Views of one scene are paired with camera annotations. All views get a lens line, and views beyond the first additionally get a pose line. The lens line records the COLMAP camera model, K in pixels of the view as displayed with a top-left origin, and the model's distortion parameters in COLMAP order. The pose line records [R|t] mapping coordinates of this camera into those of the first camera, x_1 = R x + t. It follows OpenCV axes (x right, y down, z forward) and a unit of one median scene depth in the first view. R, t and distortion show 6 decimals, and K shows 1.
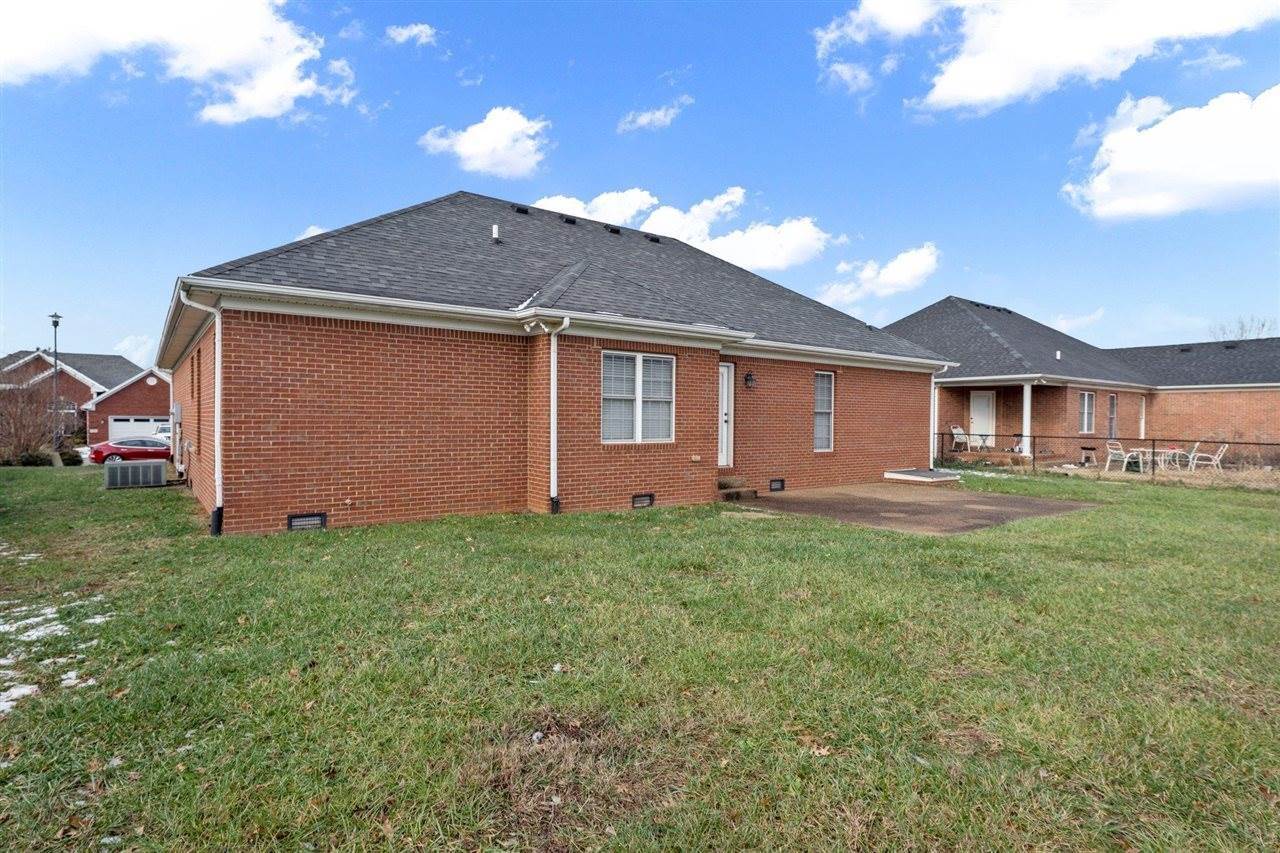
lens RADIAL K [[656.8, 0, 640.8], [0, 656.8, 424.1], [0, 0, 1]] dist [-0.002442, -0.000099]
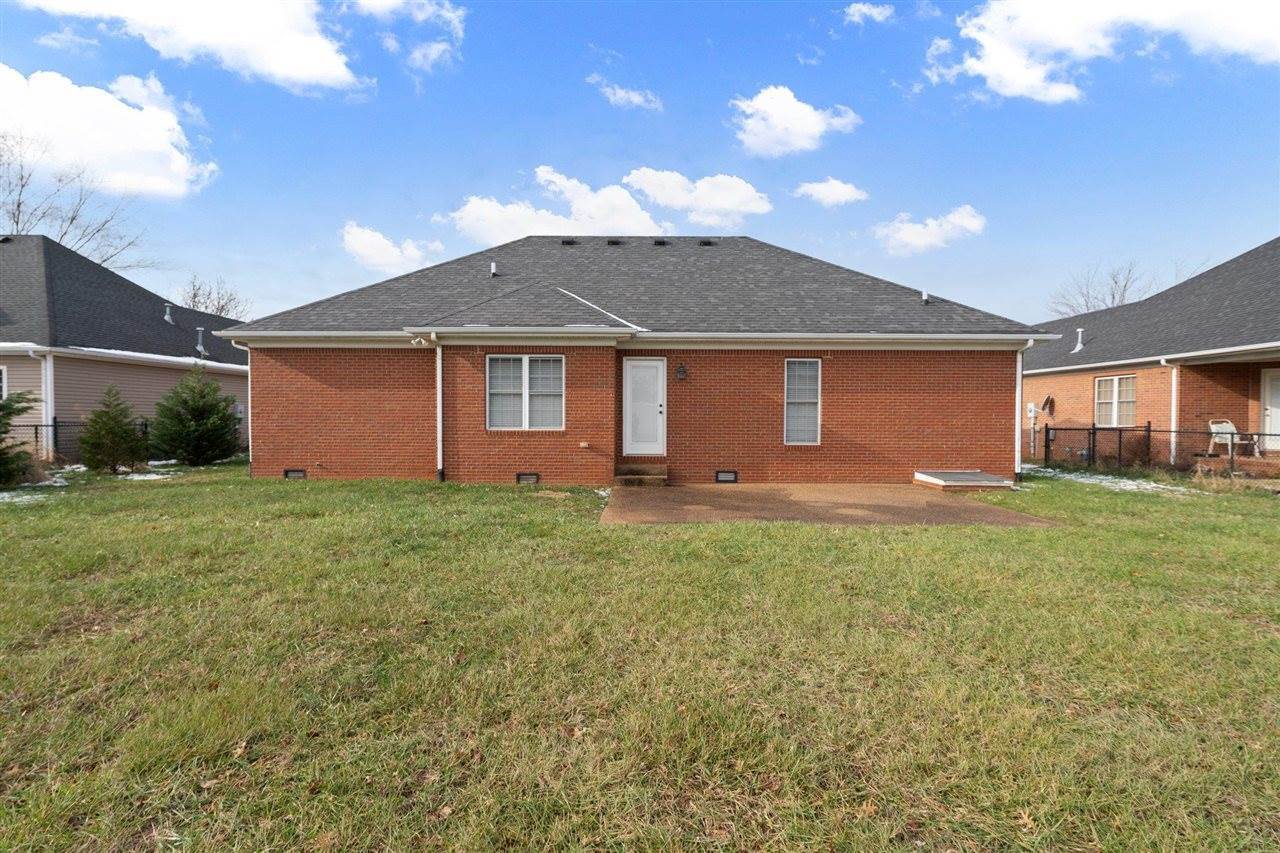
lens RADIAL K [[604.1, 0, 641.8], [0, 604.1, 429.8], [0, 0, 1]] dist [0.002401, 0.000373]
pose [[0.797726, 0.005961, -0.602990, 0.823780], [-0.001983, 0.999972, 0.007262, 0.019718], [0.603017, -0.004598, 0.797715, 0.249337]]
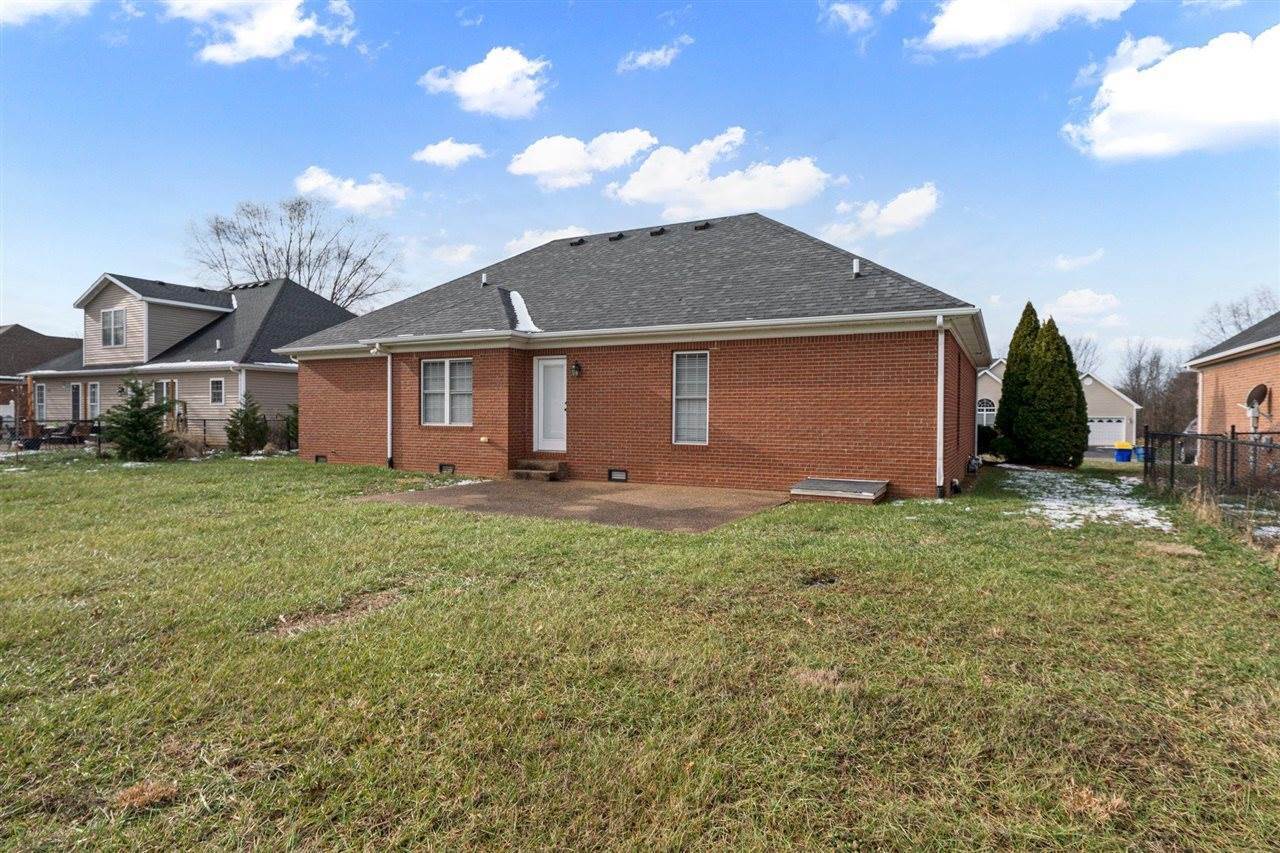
lens RADIAL K [[707.6, 0, 636.5], [0, 707.6, 422.9], [0, 0, 1]] dist [-0.002923, -0.000436]
pose [[0.416368, 0.003577, -0.909189, 1.465527], [-0.010709, 0.999942, -0.000970, 0.020446], [0.909133, 0.010140, 0.416382, 0.746177]]
